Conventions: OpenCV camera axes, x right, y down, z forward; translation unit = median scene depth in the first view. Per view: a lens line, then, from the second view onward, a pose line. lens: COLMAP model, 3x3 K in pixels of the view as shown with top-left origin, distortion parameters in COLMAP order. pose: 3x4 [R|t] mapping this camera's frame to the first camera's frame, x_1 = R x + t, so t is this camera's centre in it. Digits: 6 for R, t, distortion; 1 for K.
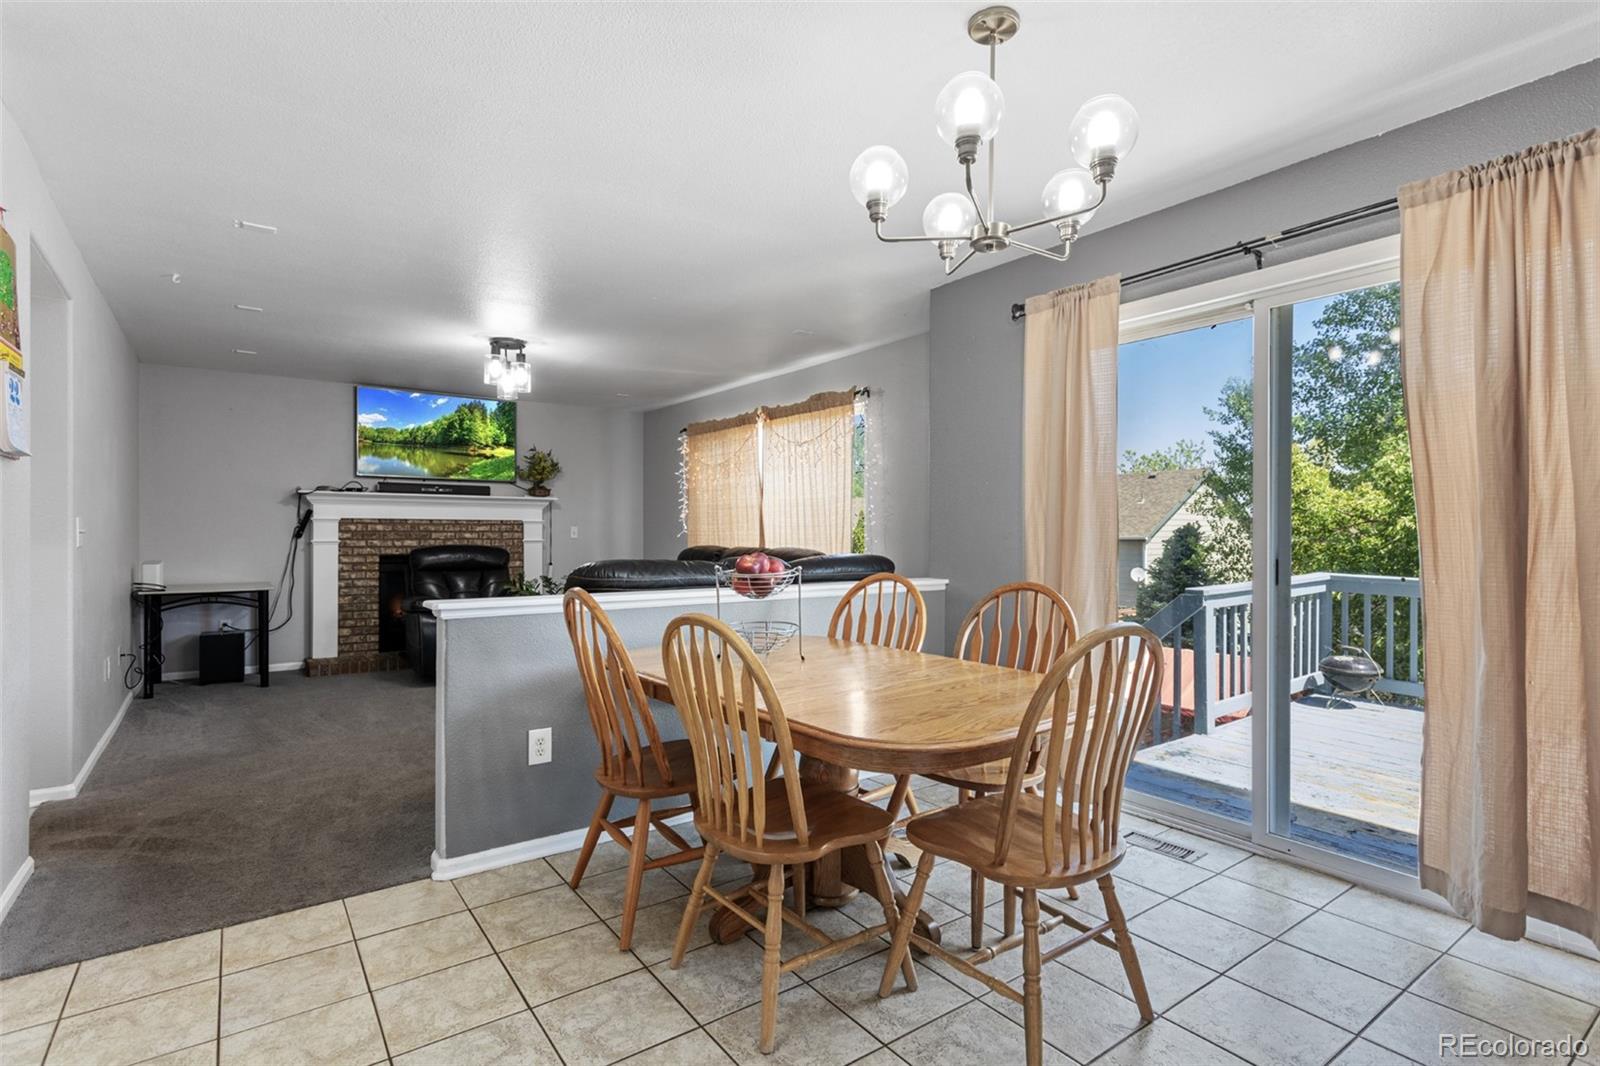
lens RADIAL K [[784.1, 0, 804.6], [0, 784.1, 535.0], [0, 0, 1]] dist [0.006014, 0.005188]
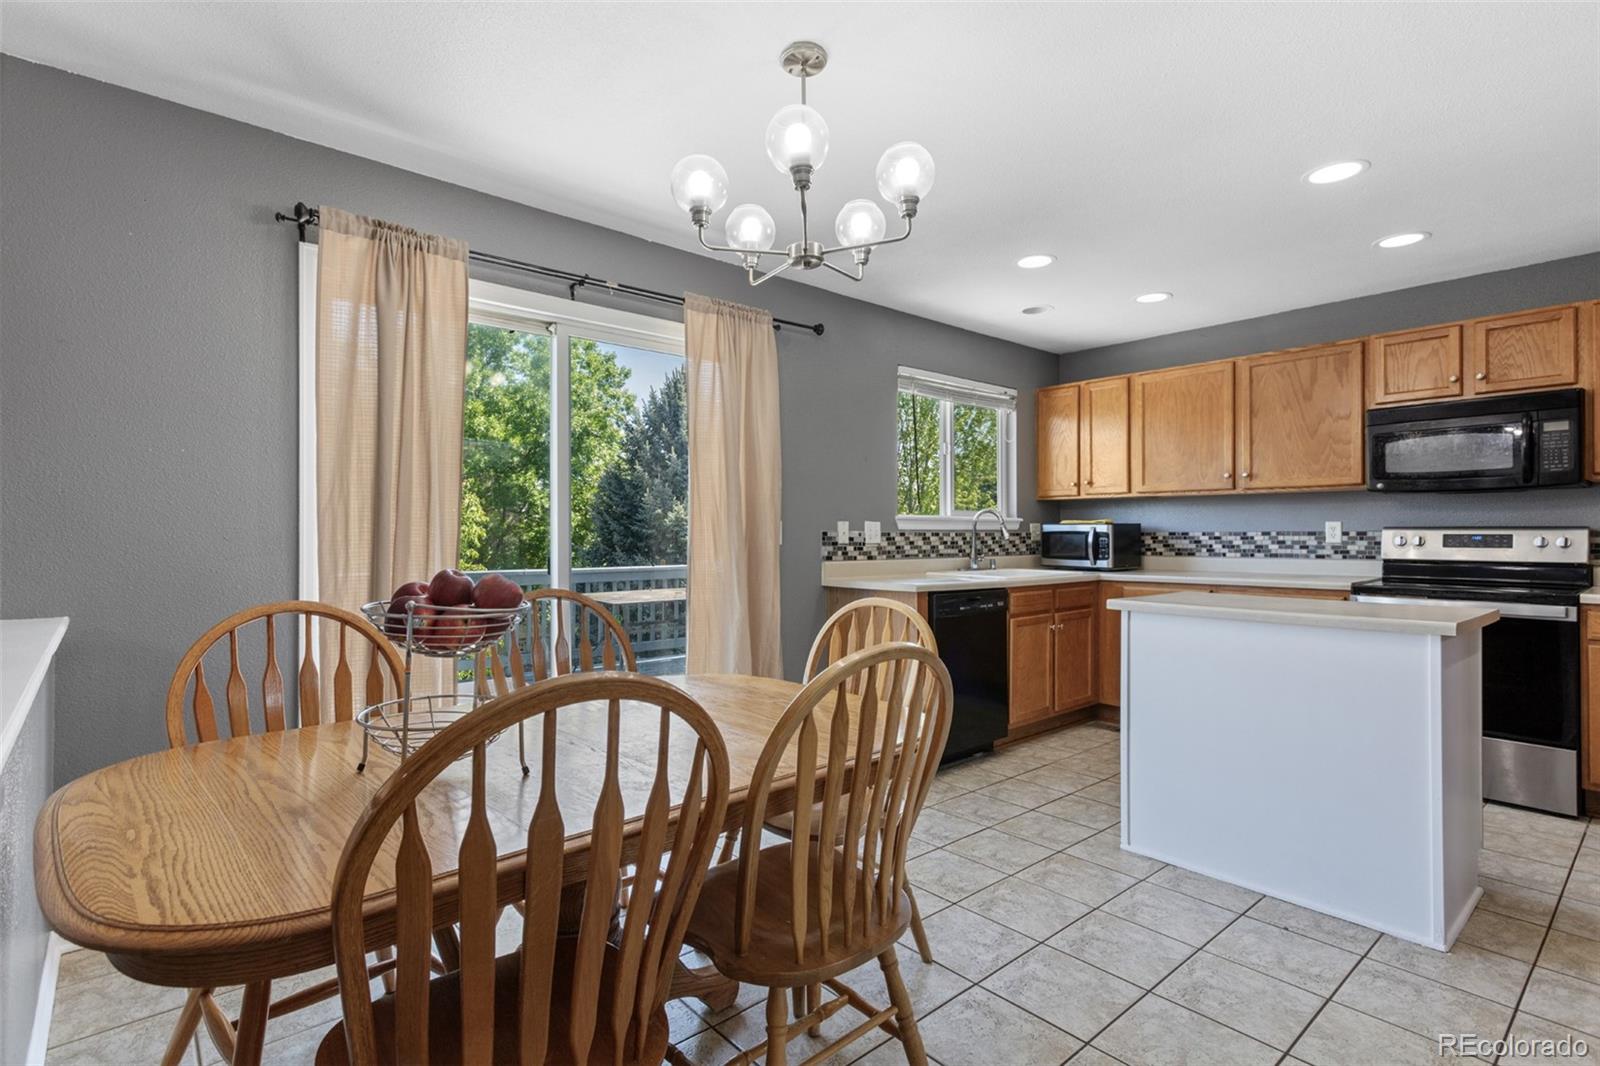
lens RADIAL K [[784.1, 0, 797.3], [0, 784.1, 527.8], [0, 0, 1]] dist [0.006014, 0.005188]
pose [[-0.084108, 0.005628, 0.996441, -0.288674], [0.002140, 0.999983, -0.005468, -0.000405], [-0.996454, 0.001673, -0.084118, 0.383804]]
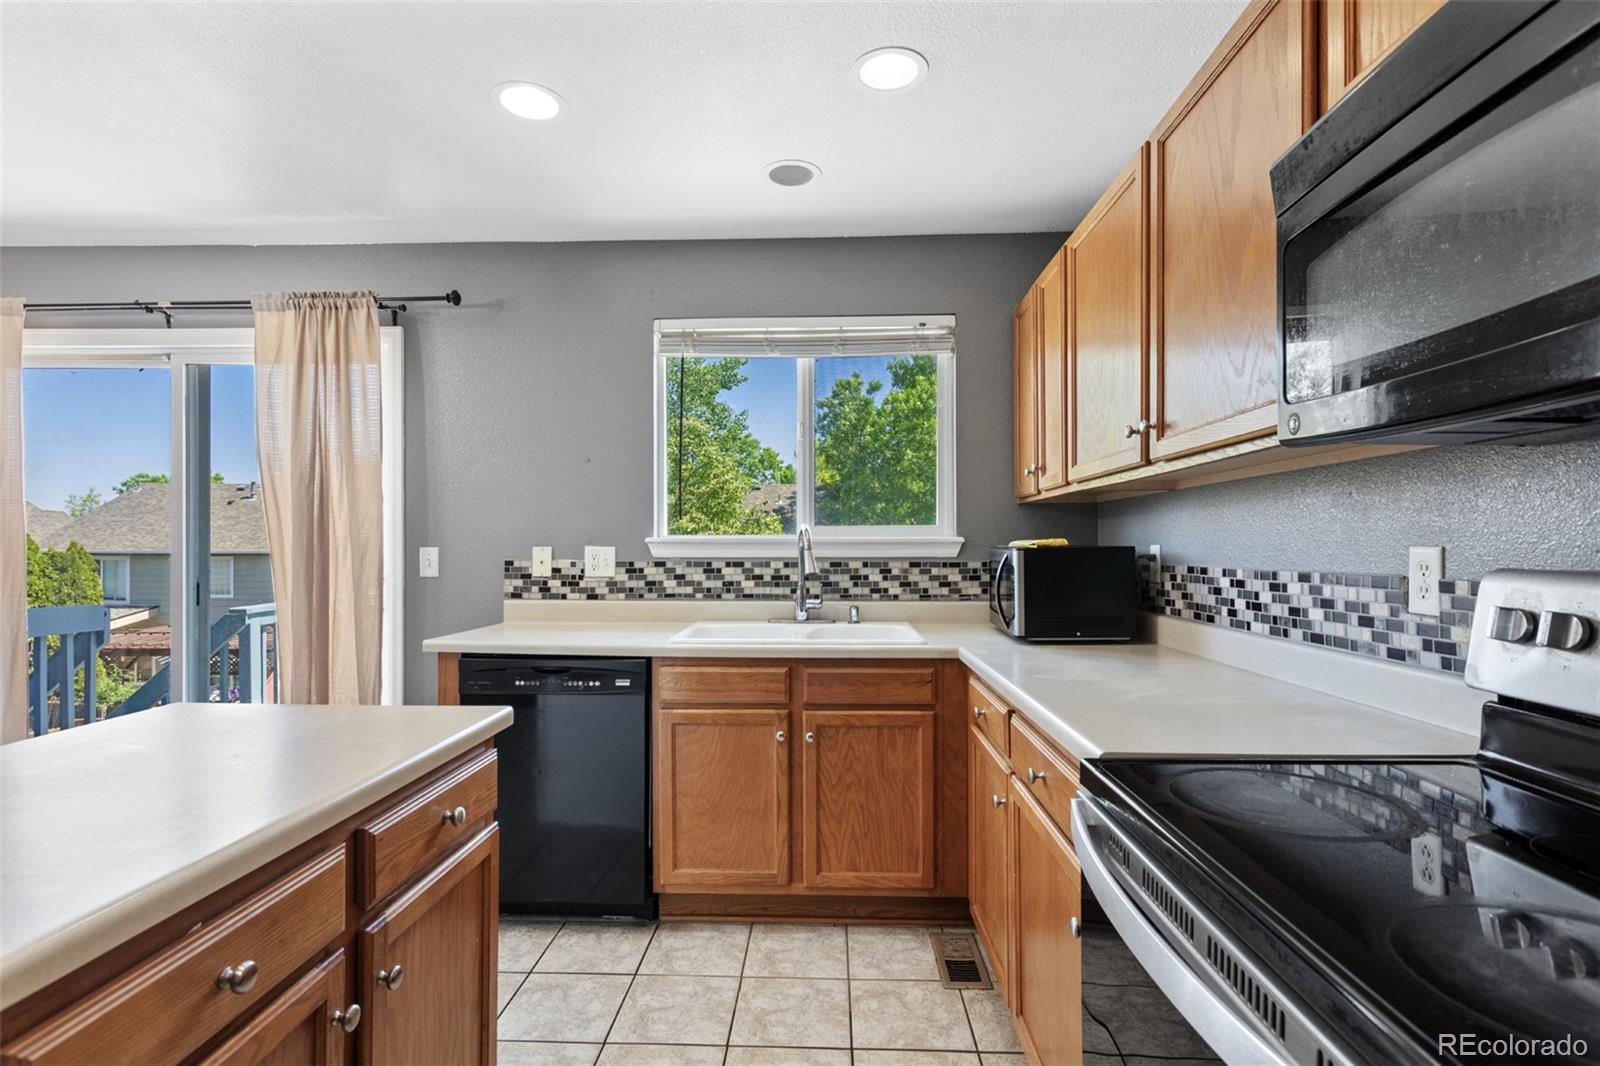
lens RADIAL K [[784.1, 0, 797.9], [0, 784.1, 547.5], [0, 0, 1]] dist [0.006014, 0.005188]
pose [[0.624540, -0.004081, 0.780982, 0.122564], [0.003155, 0.999991, 0.002703, -0.010644], [-0.780986, 0.000776, 0.624548, -0.200584]]
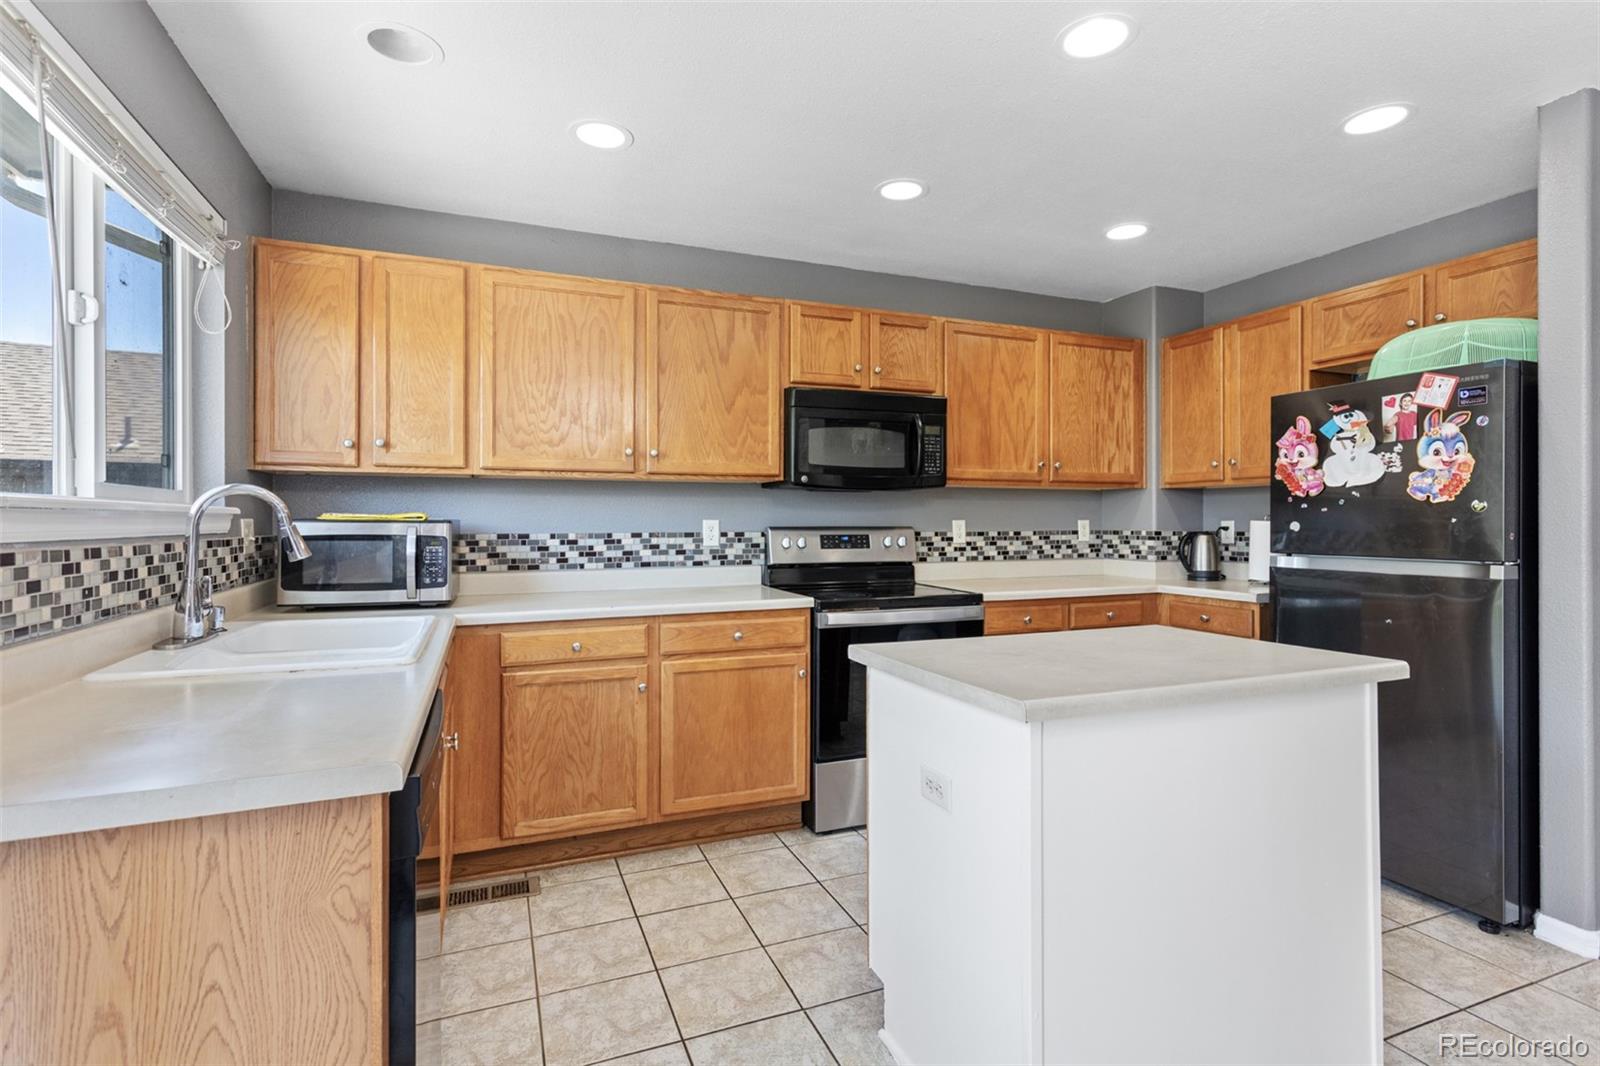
lens RADIAL K [[784.1, 0, 804.7], [0, 784.1, 516.7], [0, 0, 1]] dist [0.006014, 0.005188]
pose [[-0.968347, 0.000016, 0.249608, 0.204929], [-0.000910, 0.999993, -0.003594, -0.009840], [-0.249606, -0.003707, -0.968340, 0.378133]]
